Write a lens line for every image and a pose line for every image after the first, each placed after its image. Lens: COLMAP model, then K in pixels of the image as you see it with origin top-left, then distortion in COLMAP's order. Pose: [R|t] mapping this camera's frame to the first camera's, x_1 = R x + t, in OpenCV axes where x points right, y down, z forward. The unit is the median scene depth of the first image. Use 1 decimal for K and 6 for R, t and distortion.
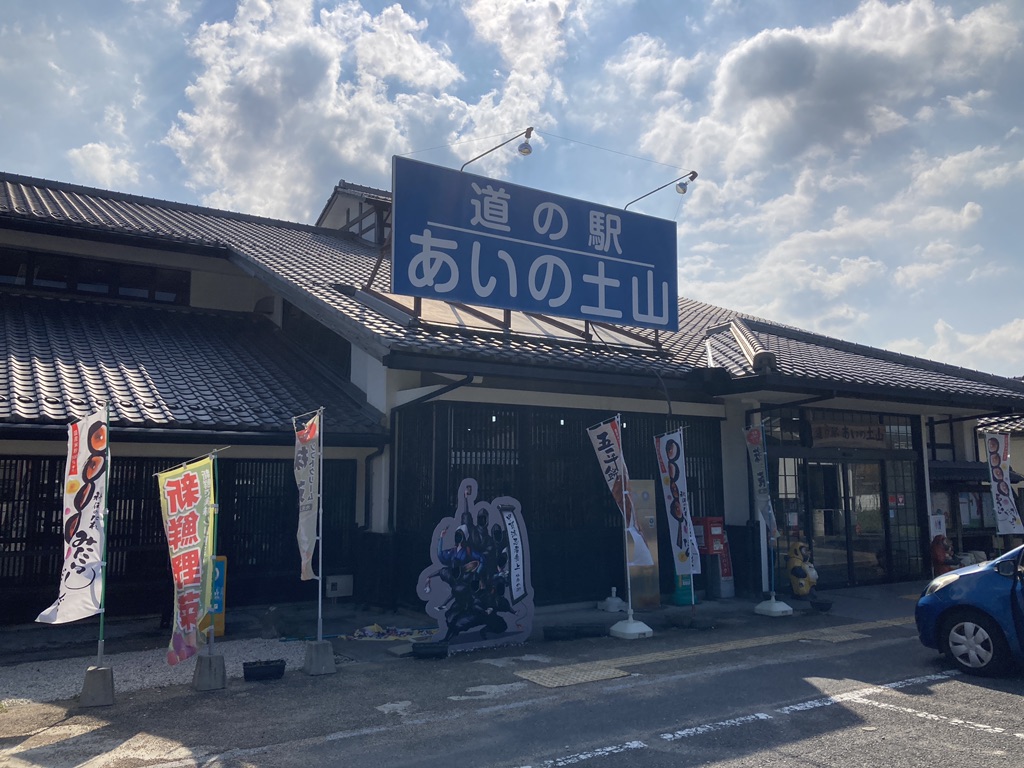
lens RADIAL K [[848.4, 0, 516.0], [0, 848.4, 371.8], [0, 0, 1]] dist [0.182773, -0.436295]
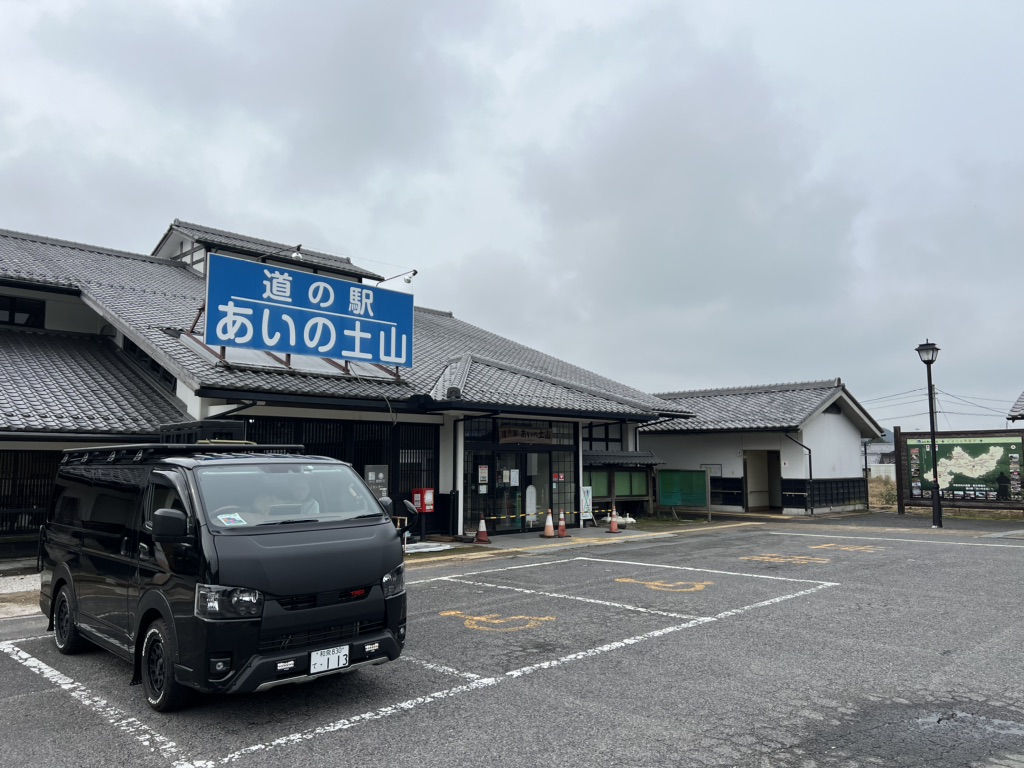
lens RADIAL K [[787.7, 0, 524.3], [0, 787.7, 396.4], [0, 0, 1]] dist [0.103465, -0.066643]
pose [[0.979229, 0.022772, 0.201473, 0.110725], [-0.032323, 0.998498, 0.044240, -0.068870], [-0.200163, -0.049834, 0.978494, -0.445968]]
